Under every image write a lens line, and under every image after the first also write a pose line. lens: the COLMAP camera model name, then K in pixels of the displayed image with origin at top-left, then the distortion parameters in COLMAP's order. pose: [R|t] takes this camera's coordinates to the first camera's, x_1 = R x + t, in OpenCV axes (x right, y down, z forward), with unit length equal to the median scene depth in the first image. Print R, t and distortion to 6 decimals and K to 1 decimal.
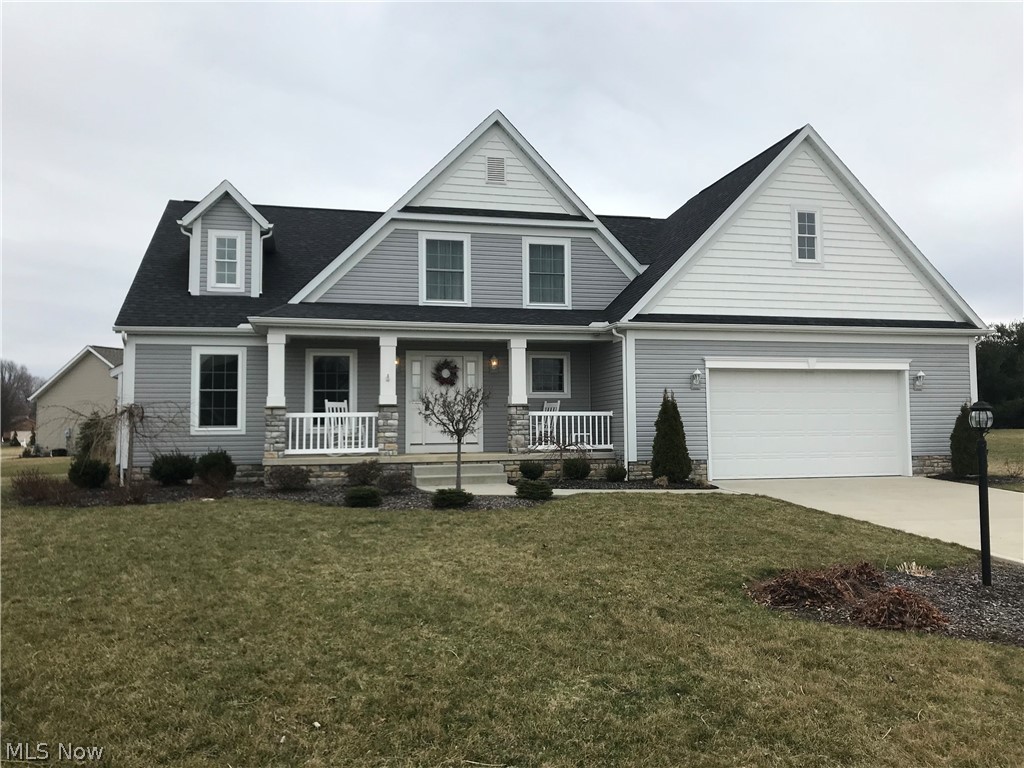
lens RADIAL K [[844.2, 0, 519.4], [0, 844.2, 386.1], [0, 0, 1]] dist [0.036359, -0.040735]
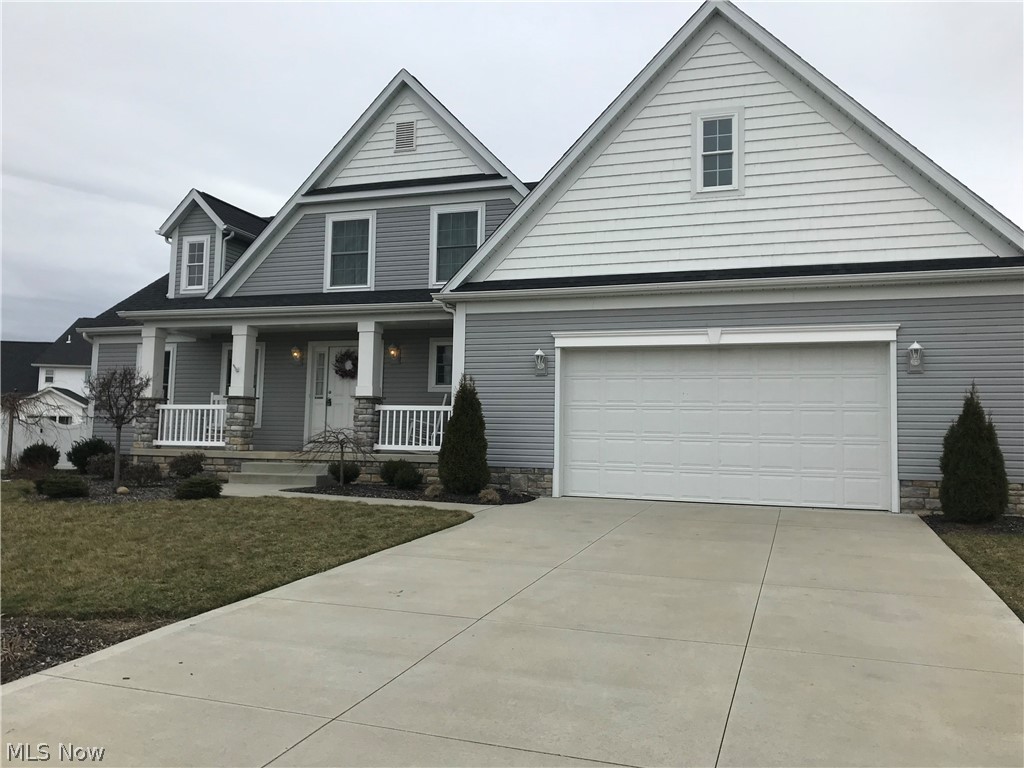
lens RADIAL K [[844.2, 0, 513.8], [0, 844.2, 382.6], [0, 0, 1]] dist [0.036359, -0.040735]
pose [[0.838578, -0.013552, -0.544613, 0.567176], [0.000847, 0.999722, -0.023572, 0.026019], [0.544781, 0.019306, 0.838356, 0.329760]]
